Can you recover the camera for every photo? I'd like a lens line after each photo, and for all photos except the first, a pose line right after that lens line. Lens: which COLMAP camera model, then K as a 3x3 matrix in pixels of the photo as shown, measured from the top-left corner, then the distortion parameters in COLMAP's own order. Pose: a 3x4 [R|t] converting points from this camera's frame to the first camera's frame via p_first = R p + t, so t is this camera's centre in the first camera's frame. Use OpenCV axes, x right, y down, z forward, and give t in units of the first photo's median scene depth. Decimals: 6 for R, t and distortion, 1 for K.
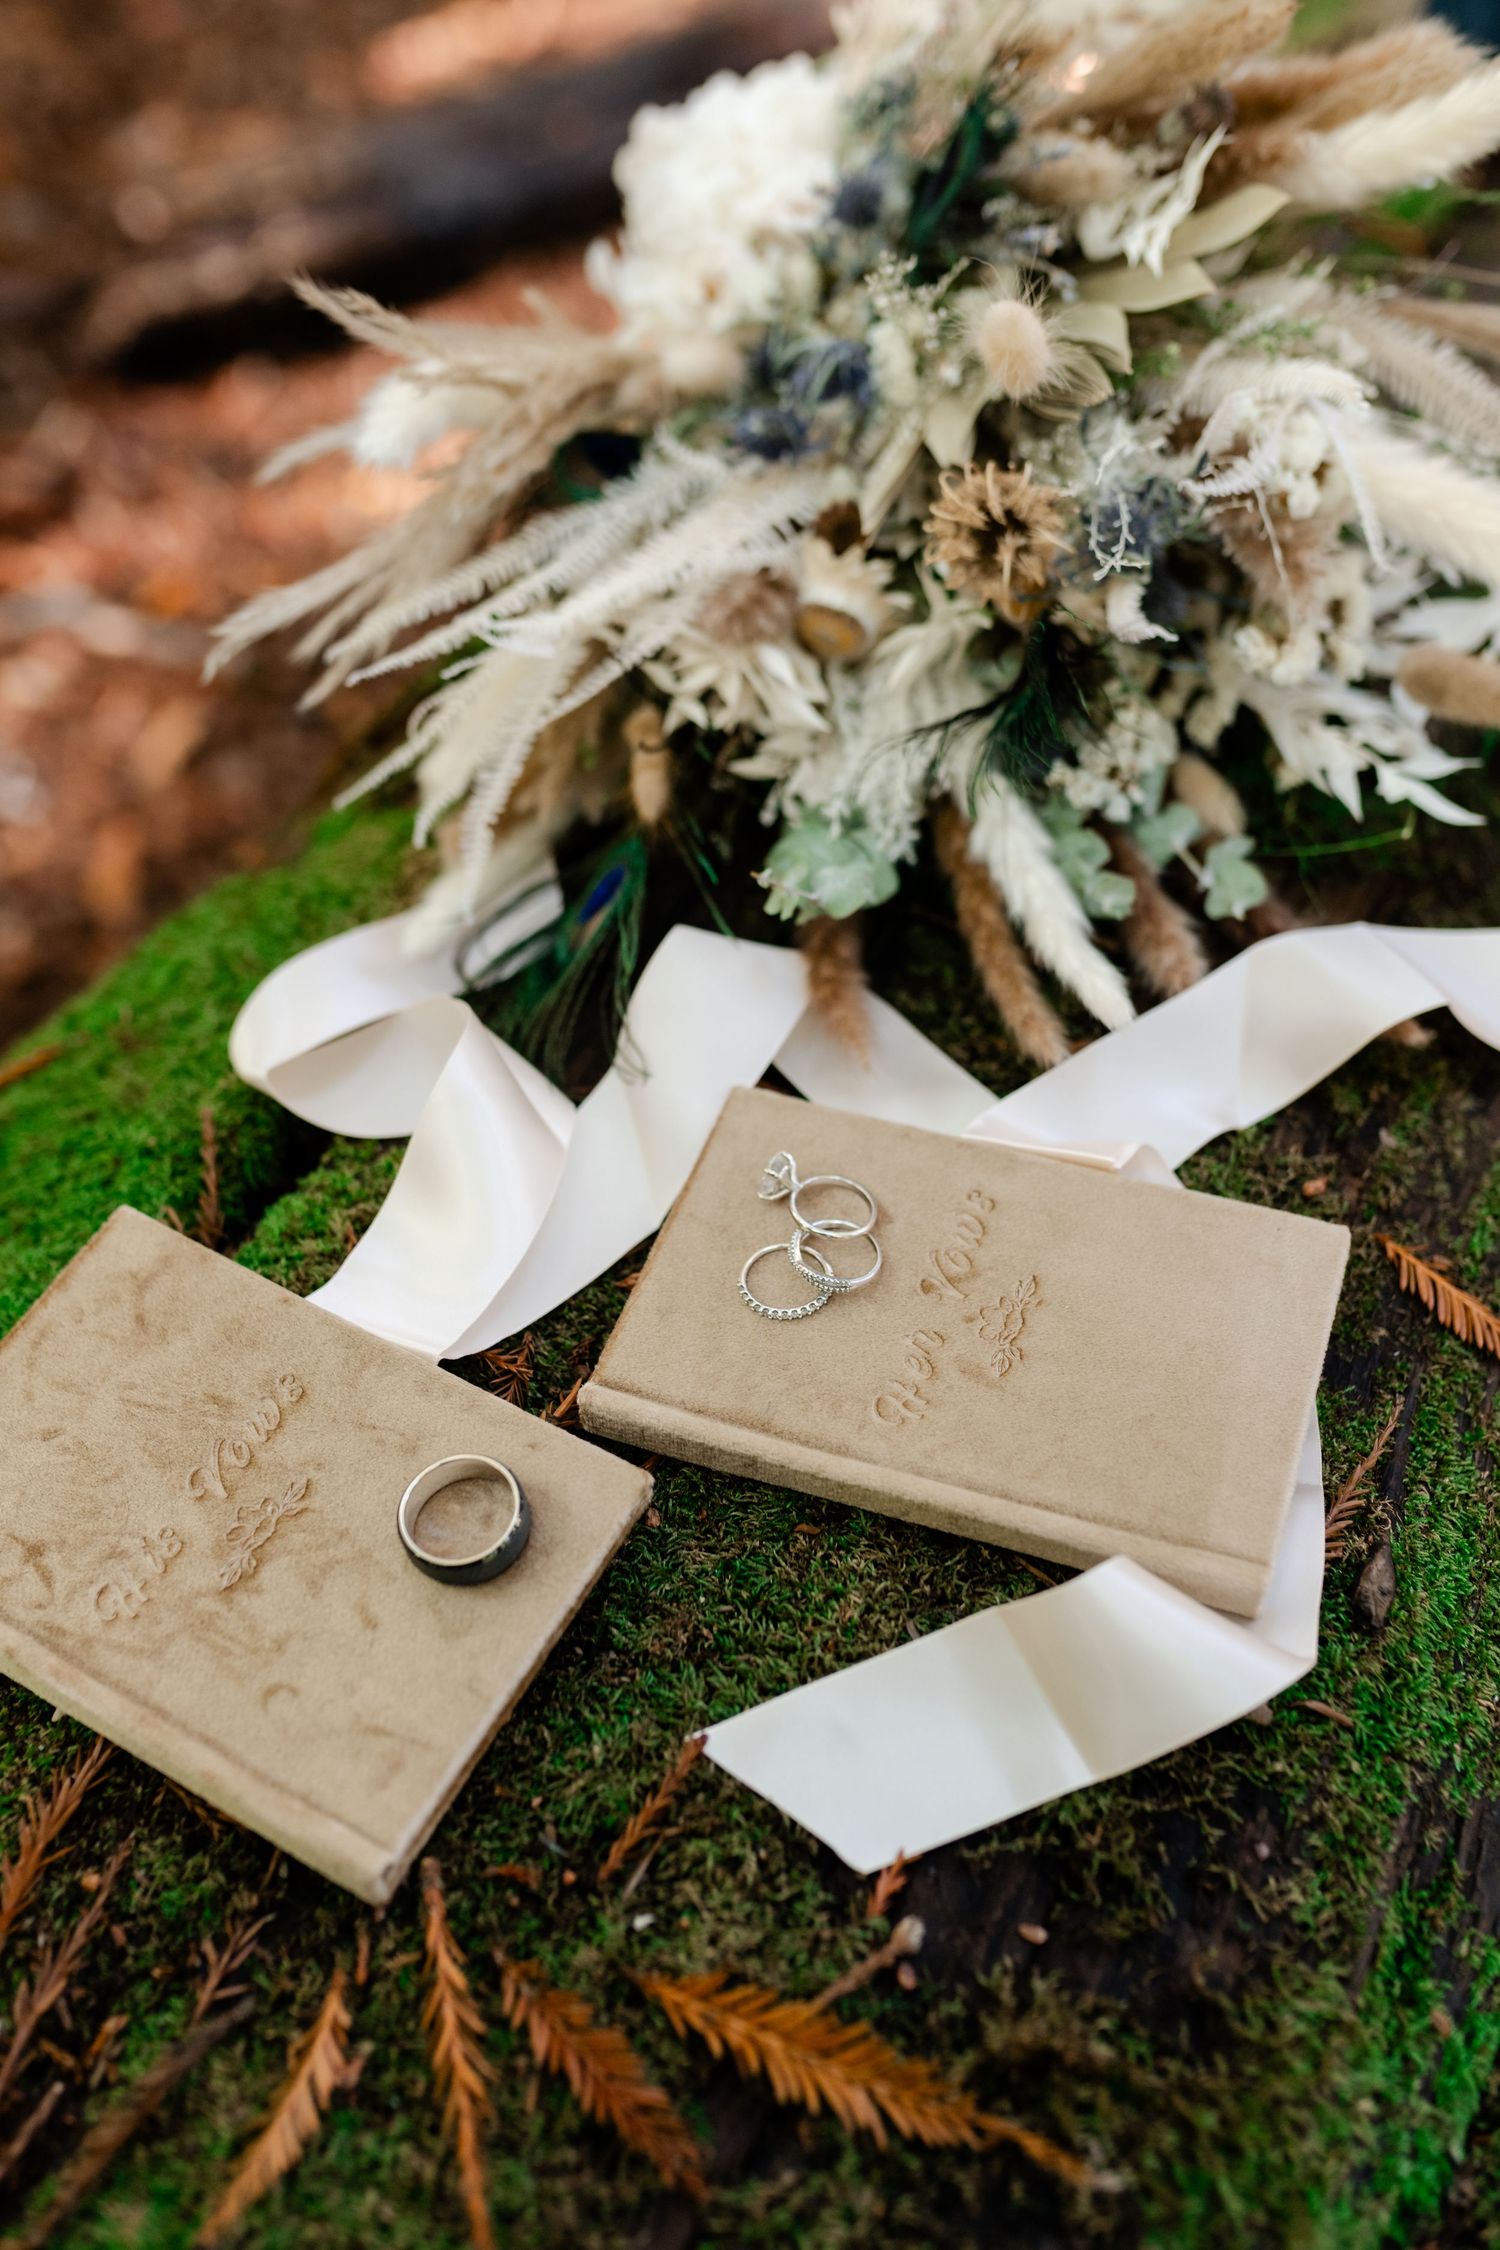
lens RADIAL K [[2317.9, 0, 750.0], [0, 2317.9, 1125.0], [0, 0, 1]] dist [0.011038, 0.005891]
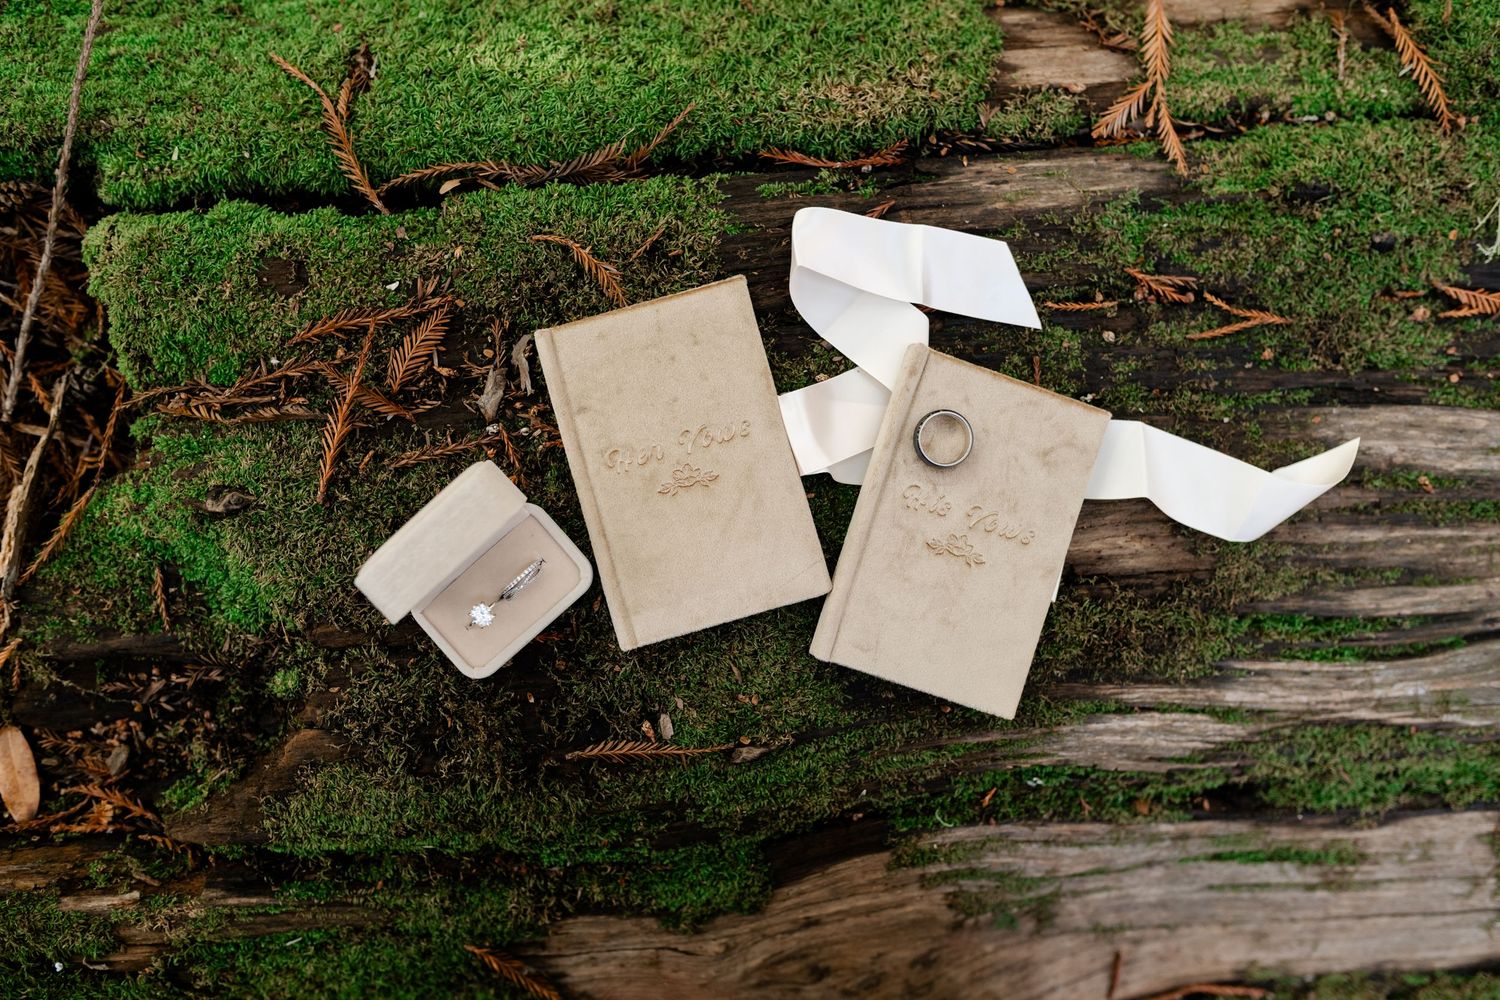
lens RADIAL K [[1431.6, 0, 750.0], [0, 1431.6, 500.0], [0, 0, 1]] dist [0.008287, 0.003317]
pose [[0.544591, 0.838127, 0.031043, 0.024127], [-0.653179, 0.400618, 0.642543, -0.779565], [0.526097, -0.370200, 0.765620, 0.039200]]
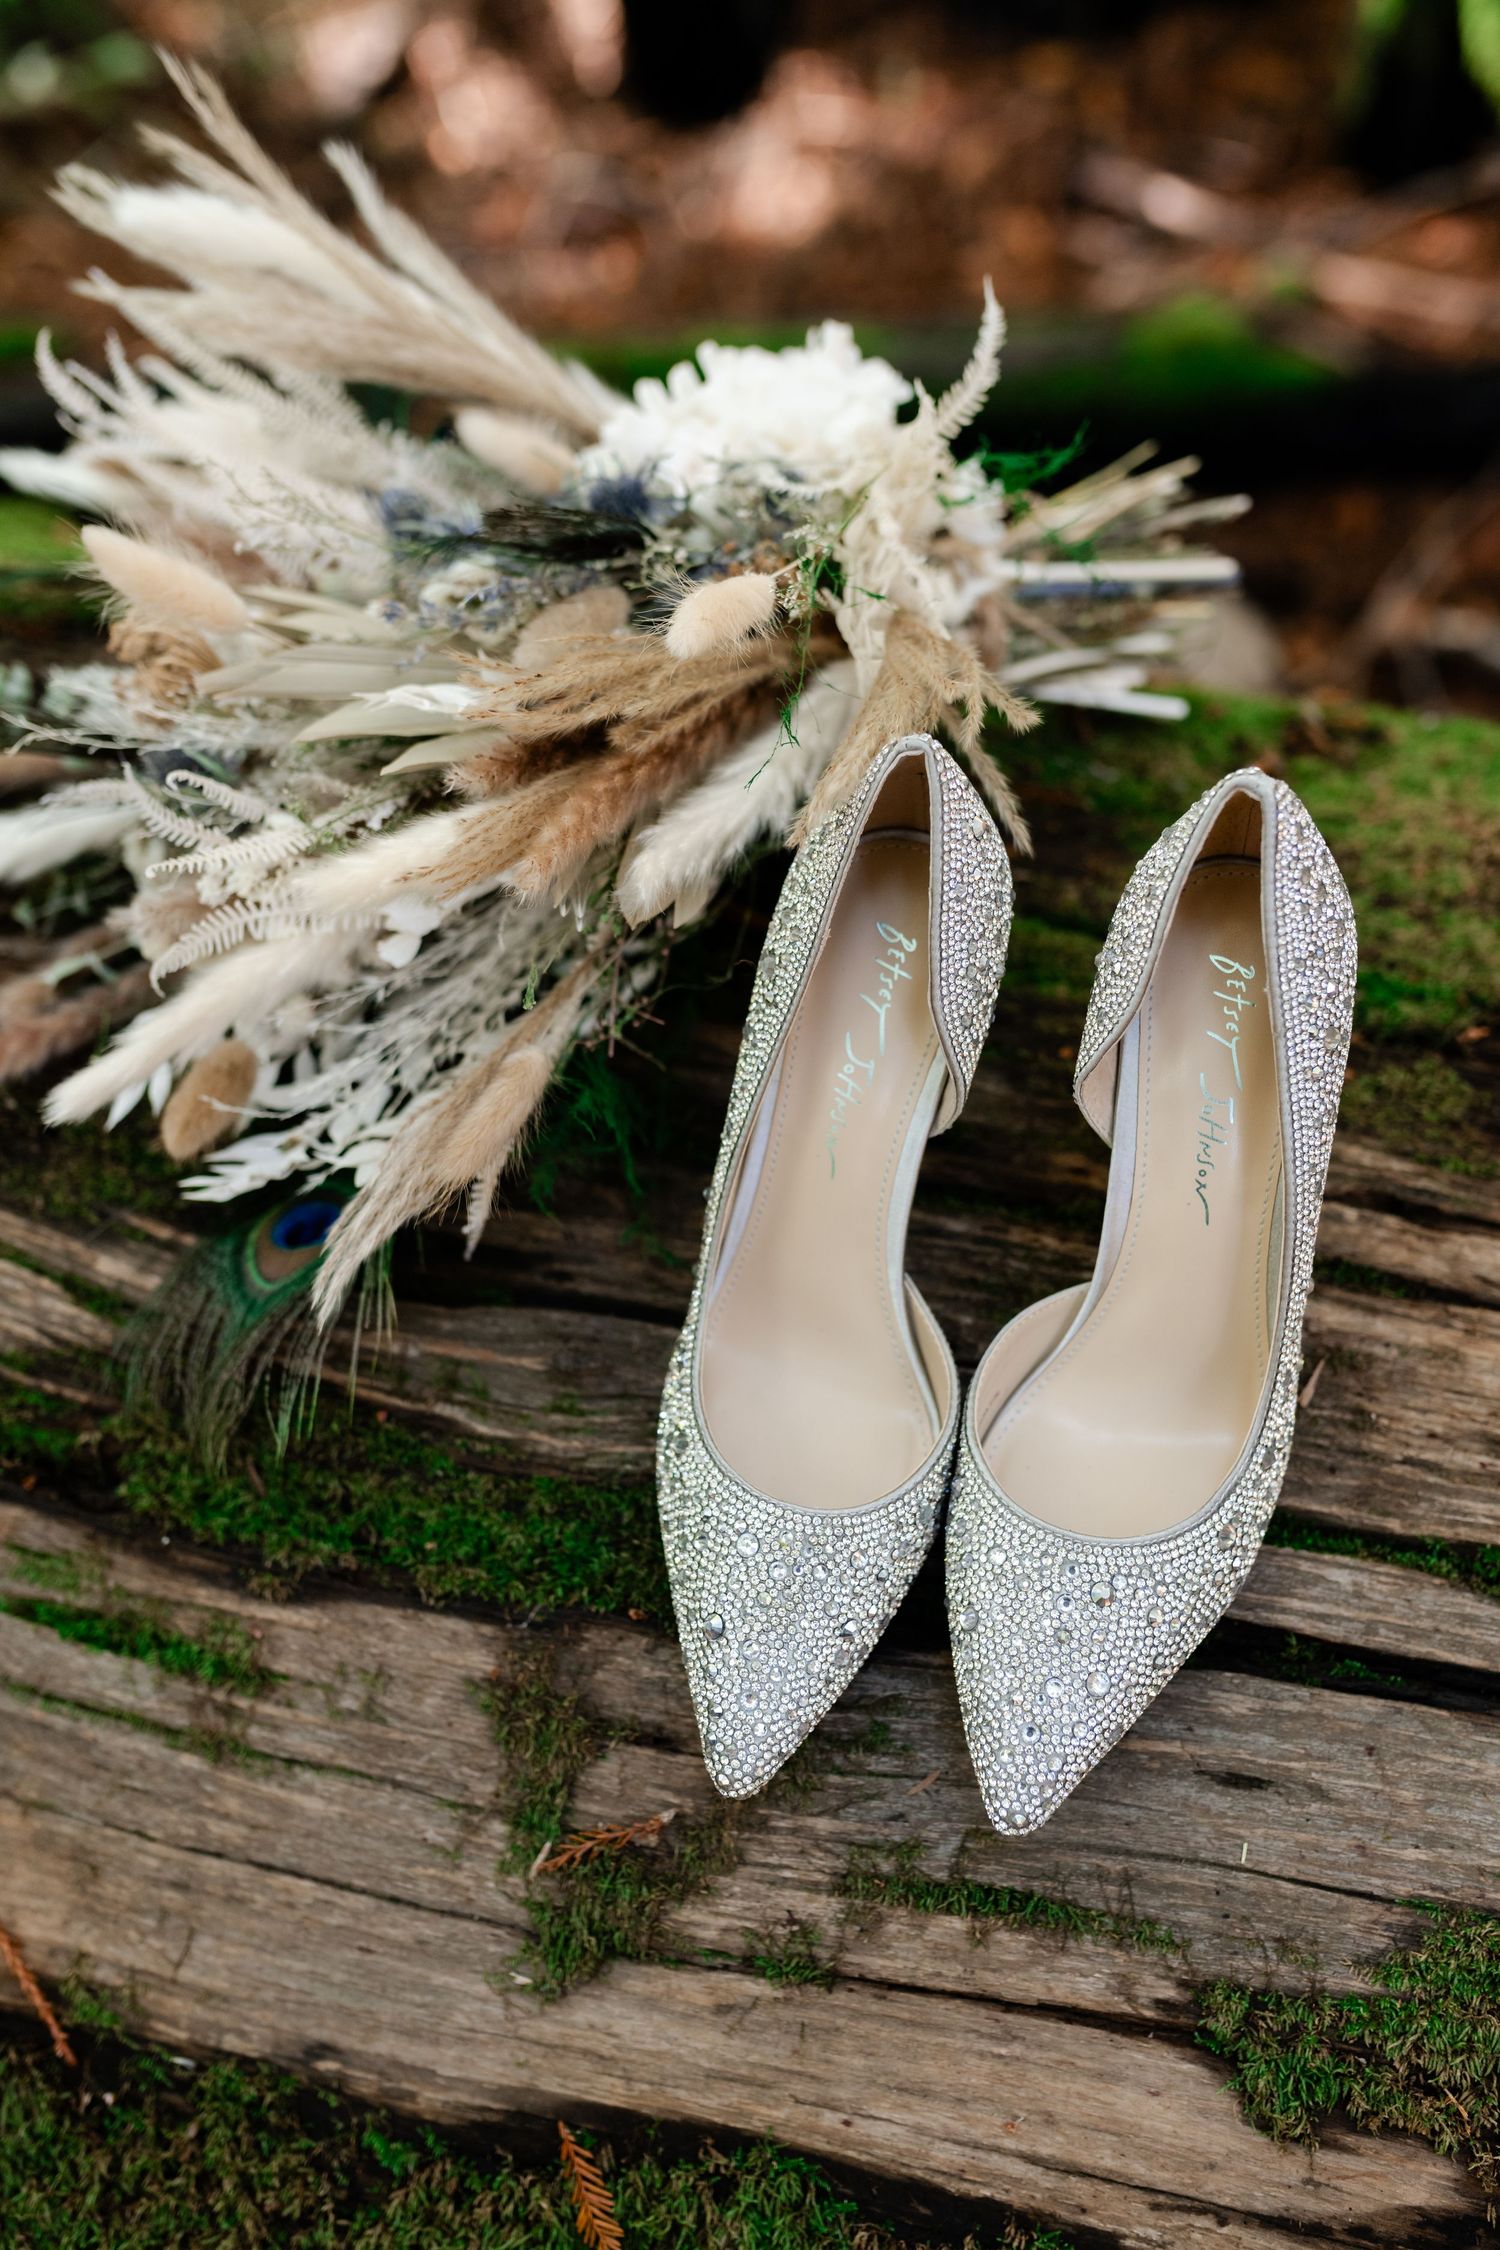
lens RADIAL K [[2178.9, 0, 744.3], [0, 2178.9, 1138.7], [0, 0, 1]] dist [0.002737, 0.005510]
pose [[0.263255, 0.742551, -0.615885, 1.364374], [-0.698651, 0.586982, 0.409071, -0.955312], [0.665270, 0.322598, 0.673310, 0.659240]]
